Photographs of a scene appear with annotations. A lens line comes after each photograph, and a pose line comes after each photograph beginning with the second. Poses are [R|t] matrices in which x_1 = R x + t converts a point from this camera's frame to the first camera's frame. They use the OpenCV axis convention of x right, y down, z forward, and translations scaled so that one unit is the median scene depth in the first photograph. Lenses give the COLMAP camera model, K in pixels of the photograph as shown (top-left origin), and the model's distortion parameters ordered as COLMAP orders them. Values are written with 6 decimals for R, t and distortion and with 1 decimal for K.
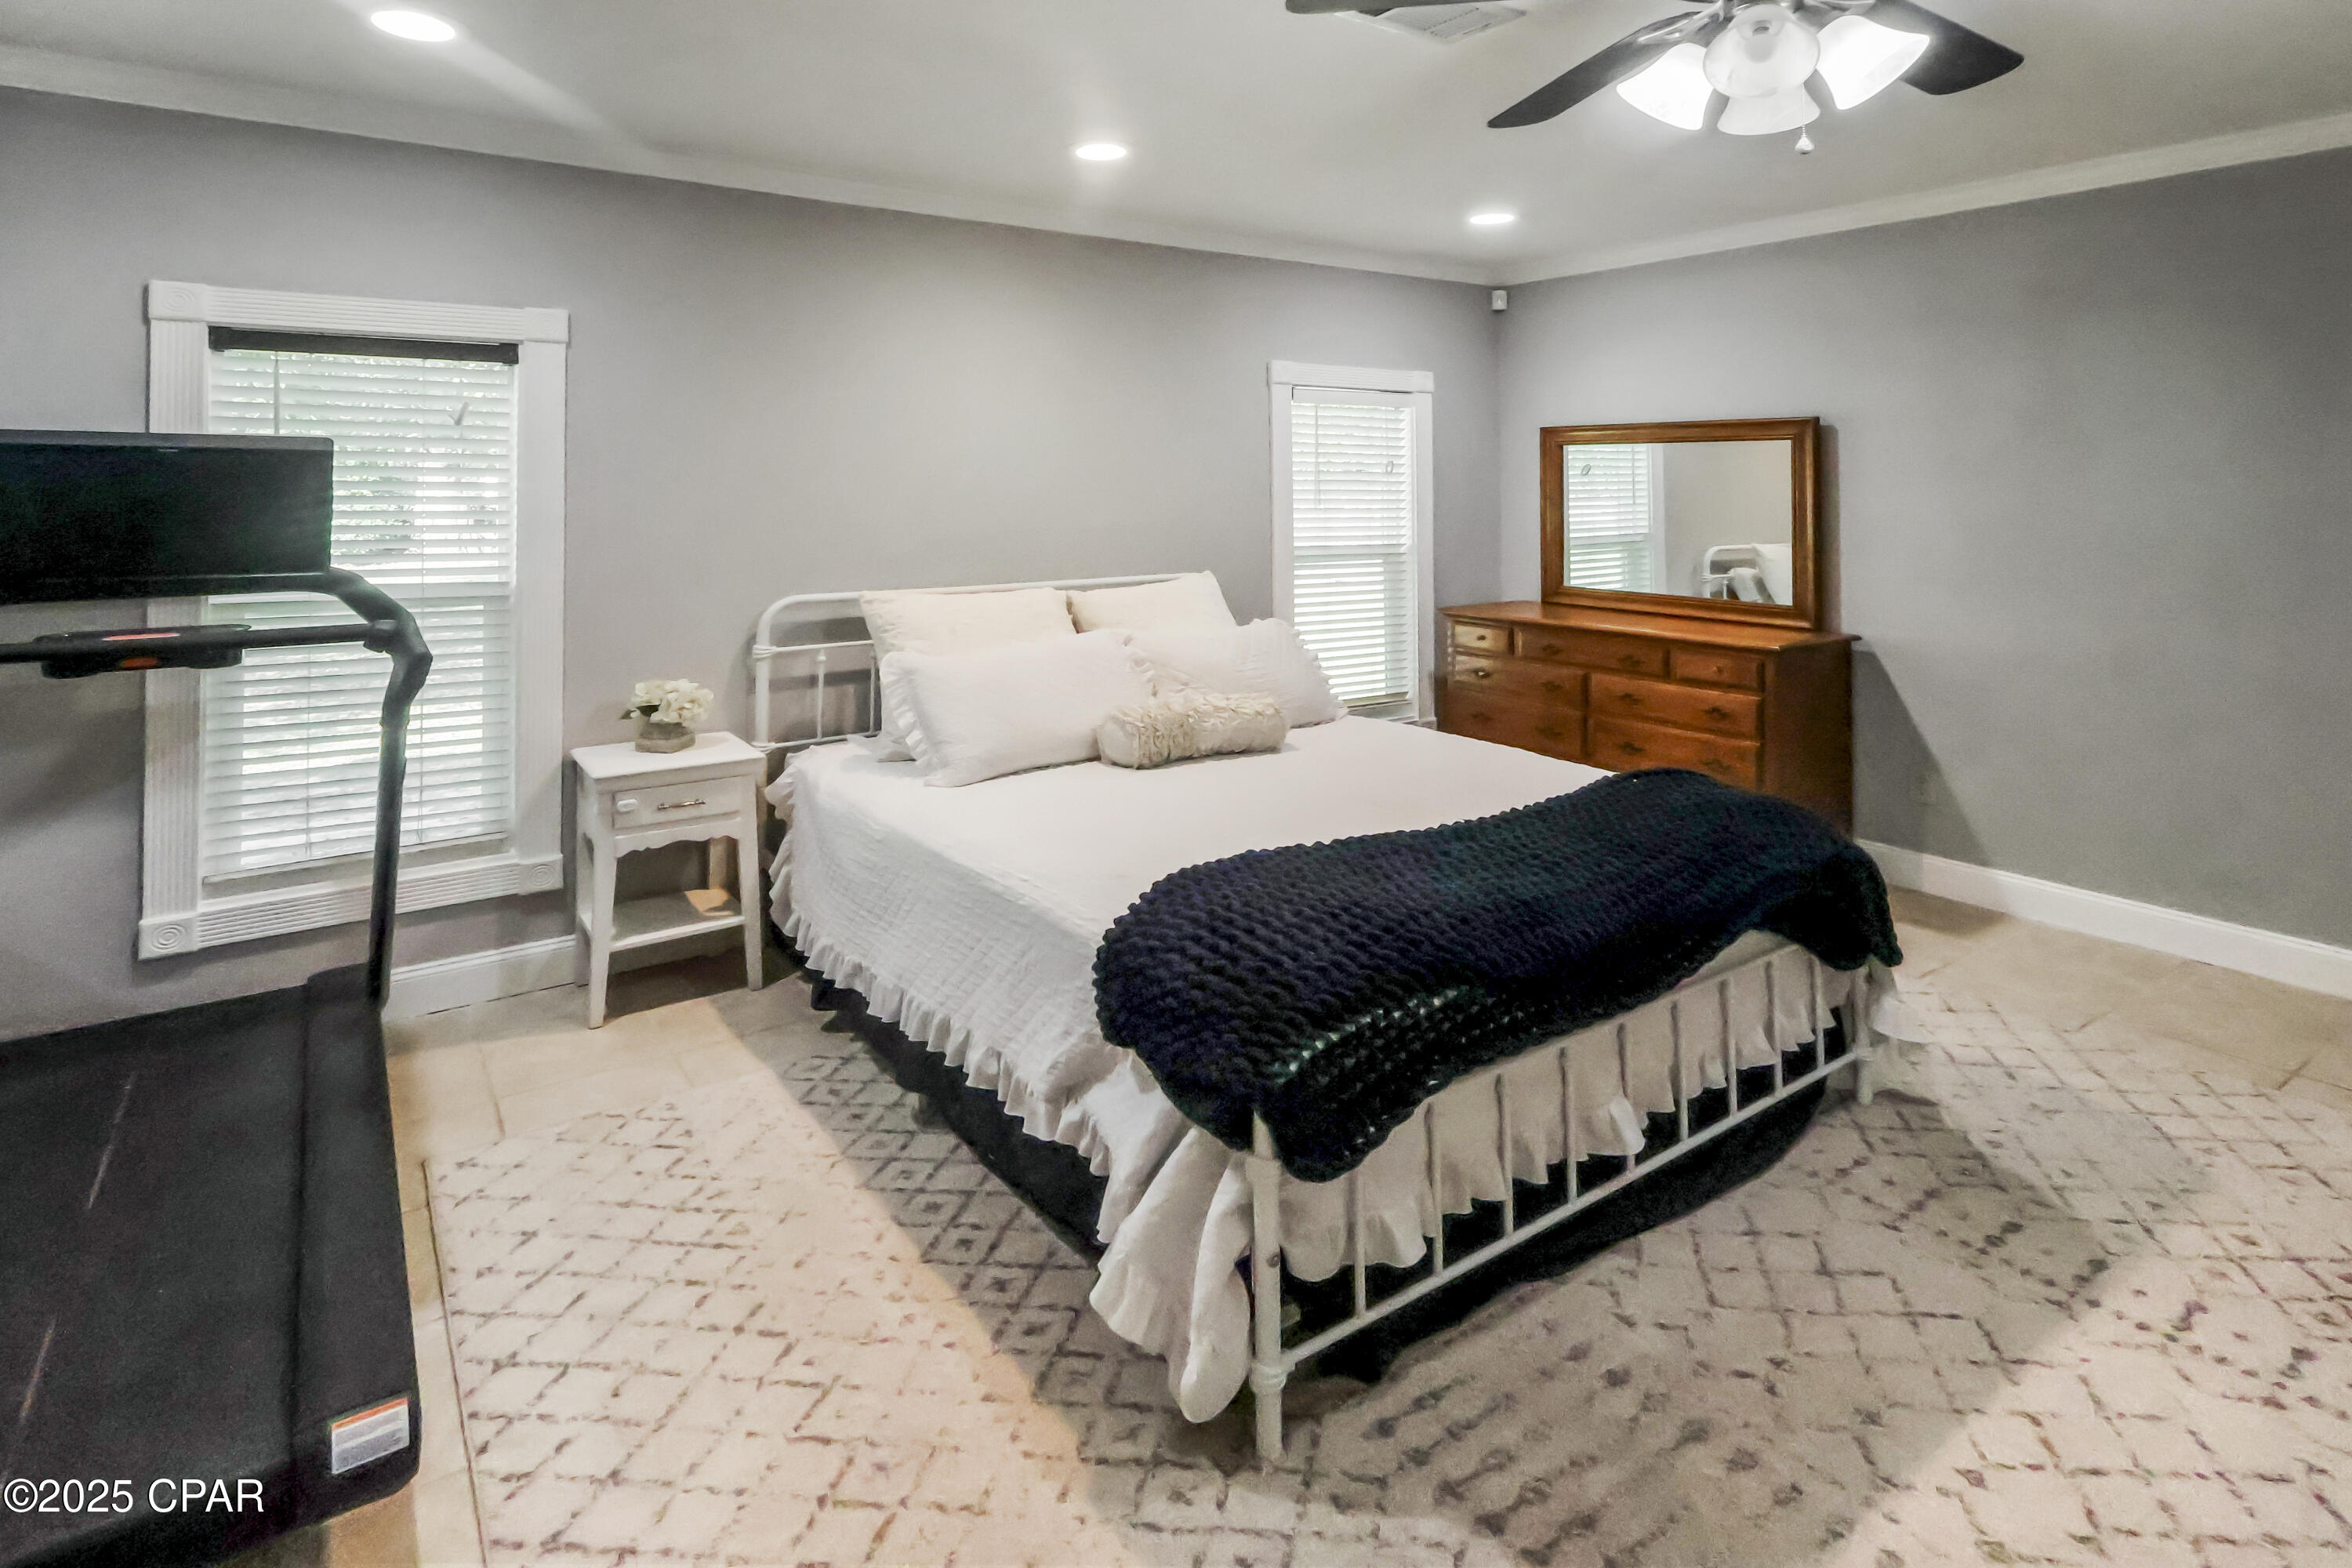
lens RADIAL K [[1200.7, 0, 1299.7], [0, 1200.7, 790.9], [0, 0, 1]] dist [0.014954, -0.011234]
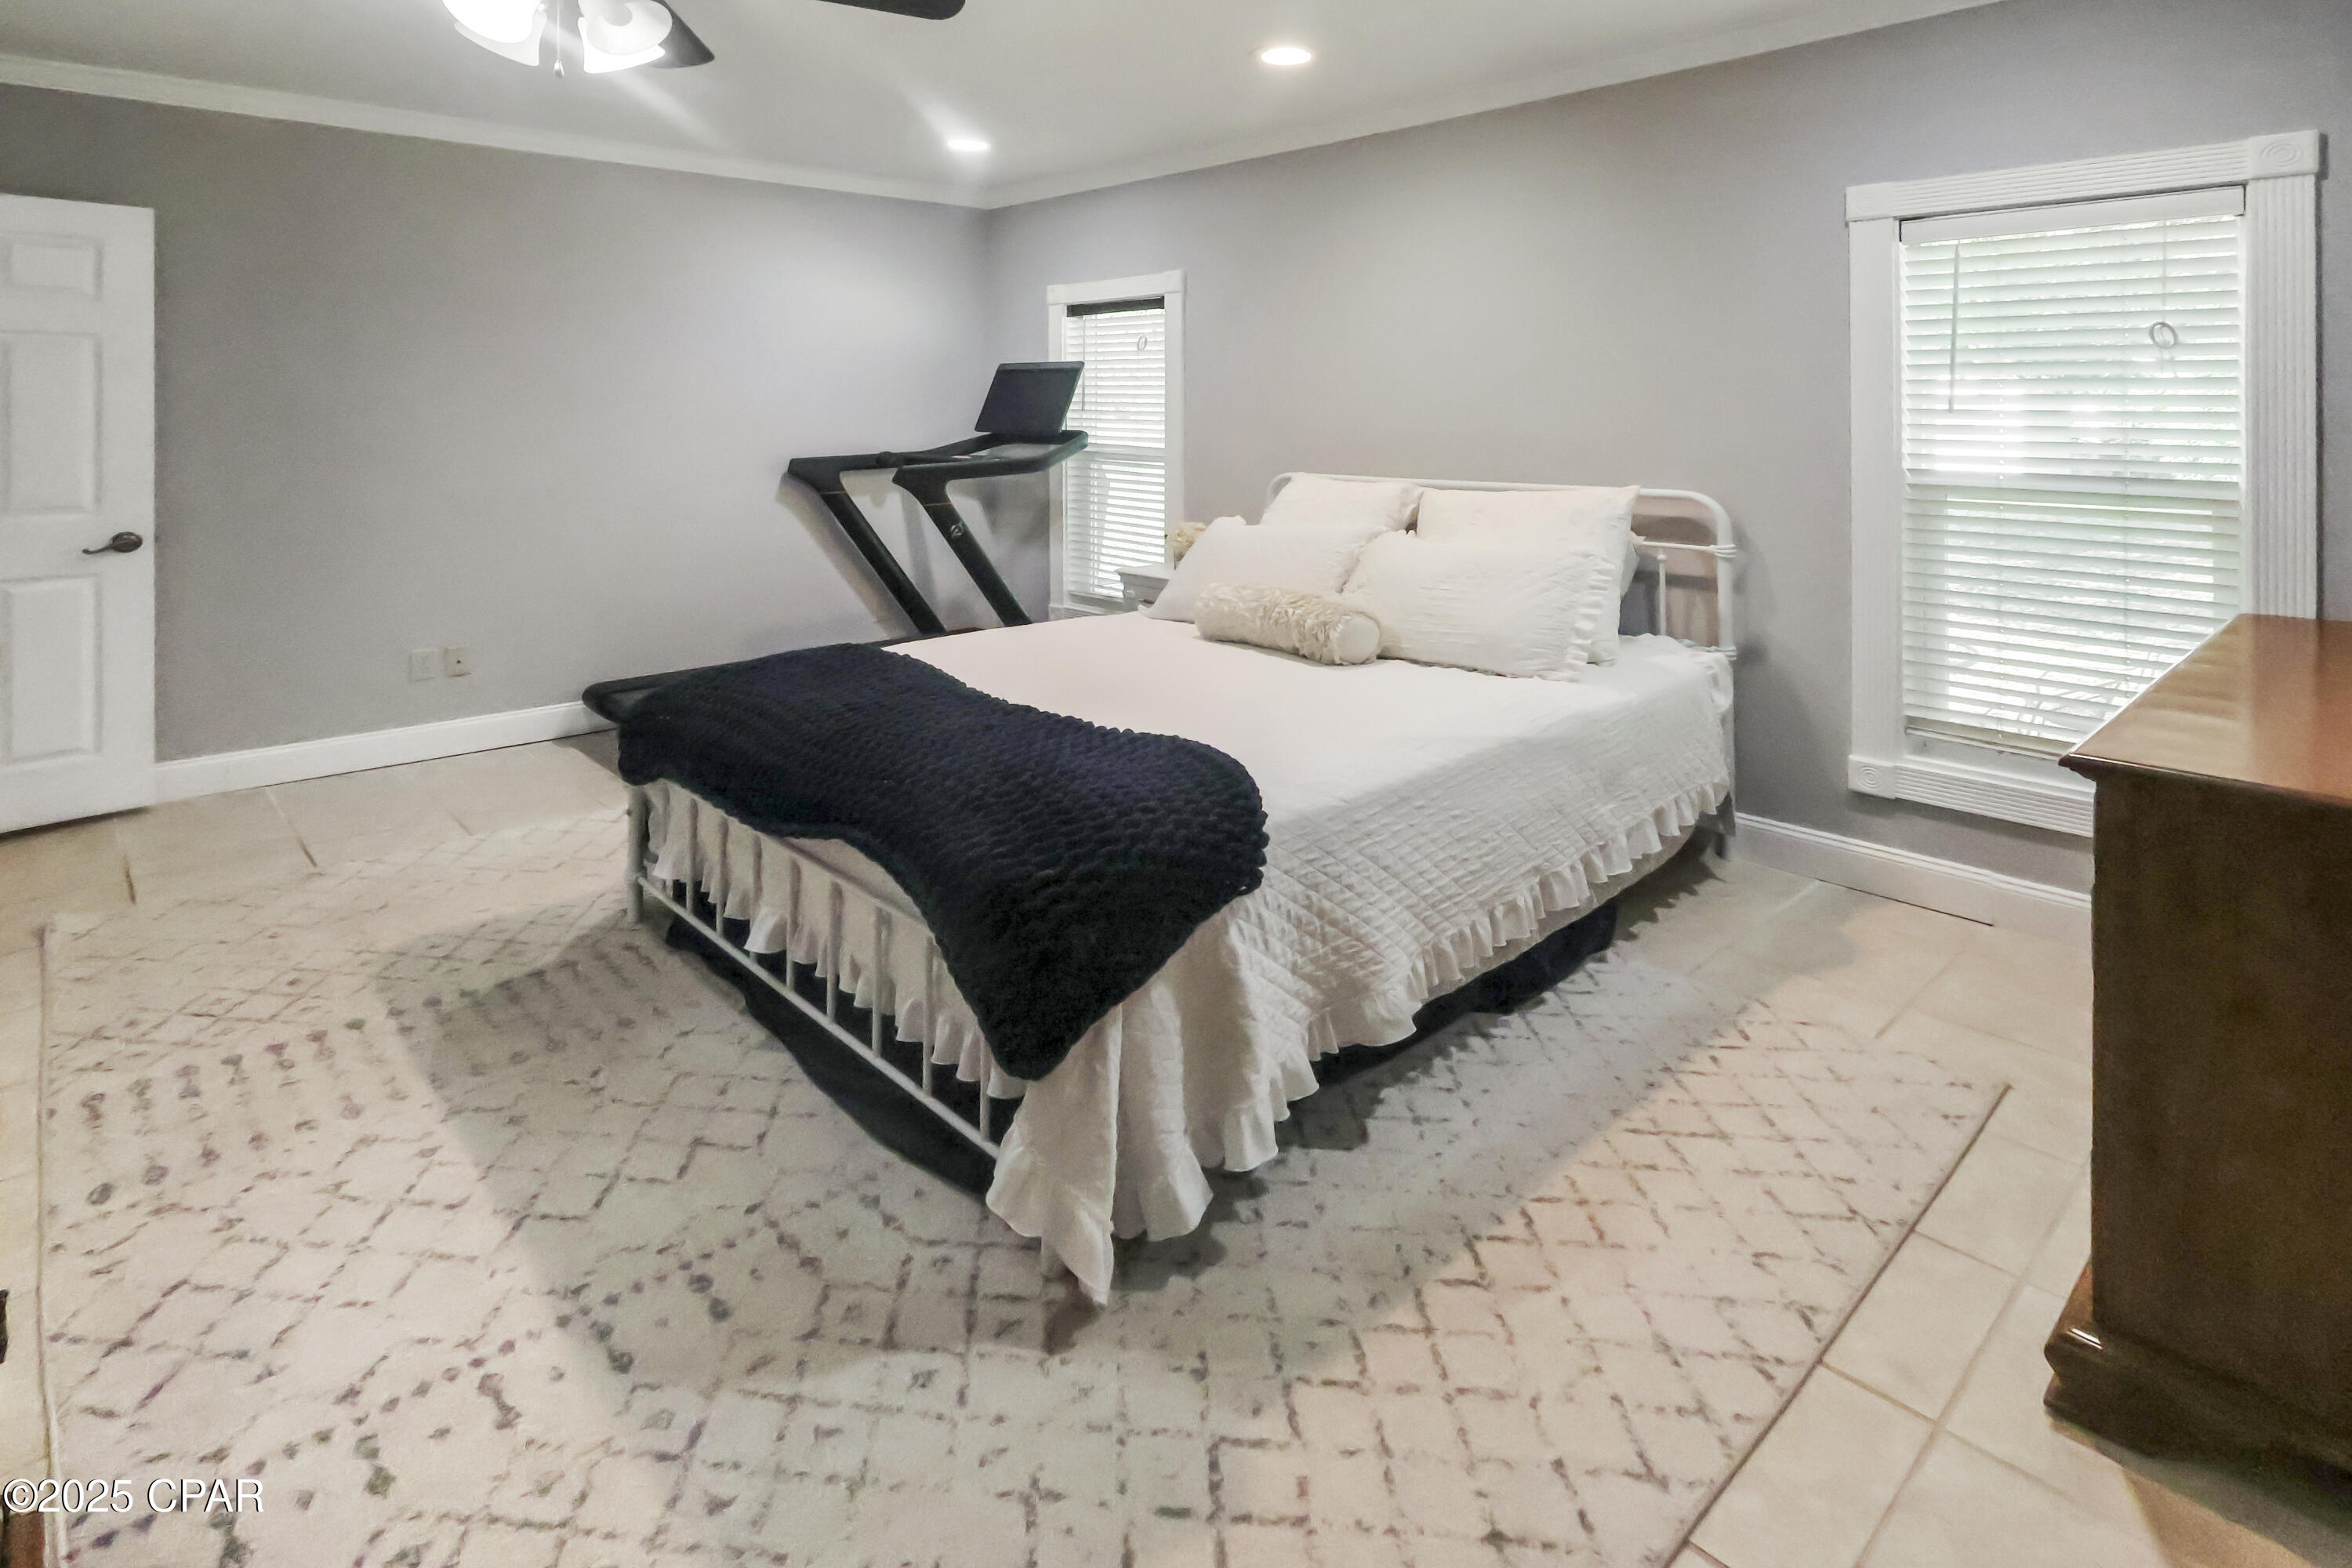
lens RADIAL K [[1173.8, 0, 1176.0], [0, 1173.8, 784.0], [0, 0, 1]] dist [0.000683, 0.000040]
pose [[0.085754, 0.309626, -0.946983, 1.370667], [-0.242021, 0.928489, 0.281663, -0.282327], [0.966474, 0.205036, 0.154558, 1.208888]]
